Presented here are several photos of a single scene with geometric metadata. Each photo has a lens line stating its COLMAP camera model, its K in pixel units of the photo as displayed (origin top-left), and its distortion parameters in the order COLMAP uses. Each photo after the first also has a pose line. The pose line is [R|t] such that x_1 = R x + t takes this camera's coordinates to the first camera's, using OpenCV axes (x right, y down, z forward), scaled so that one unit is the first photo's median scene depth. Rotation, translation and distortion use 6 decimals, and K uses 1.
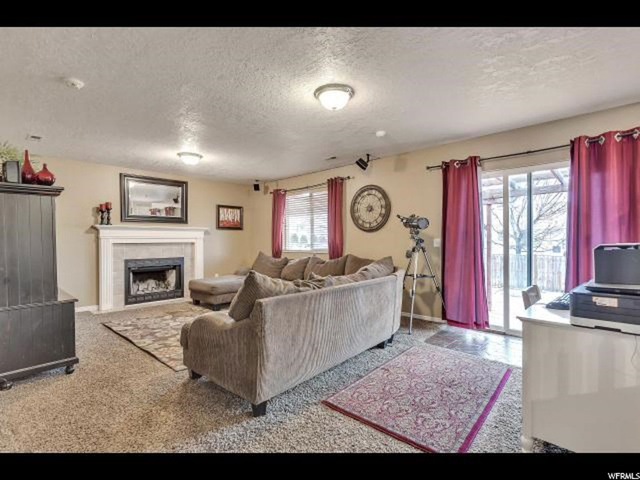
lens RADIAL K [[314.4, 0, 318.9], [0, 314.4, 240.9], [0, 0, 1]] dist [0.016379, -0.001693]
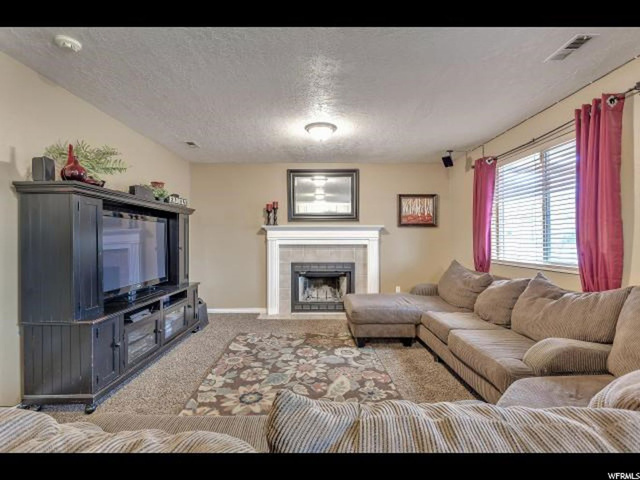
lens RADIAL K [[314.4, 0, 315.8], [0, 314.4, 235.9], [0, 0, 1]] dist [0.016379, -0.001693]
pose [[0.698825, -0.001823, -0.715290, 0.093121], [-0.003266, 0.999978, -0.005738, -0.013962], [0.715285, 0.006346, 0.698804, 0.422013]]
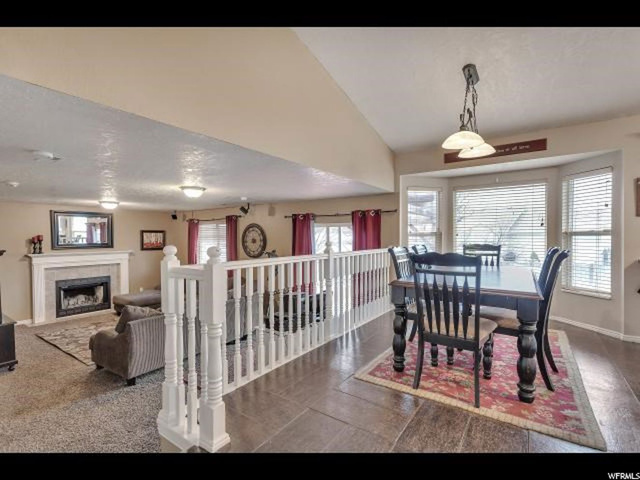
lens RADIAL K [[314.4, 0, 316.8], [0, 314.4, 241.3], [0, 0, 1]] dist [0.016379, -0.001693]
pose [[0.992638, -0.006102, 0.120965, 0.244846], [0.004175, 0.999860, 0.016179, -0.111709], [-0.121046, -0.015555, 0.992525, -0.344959]]
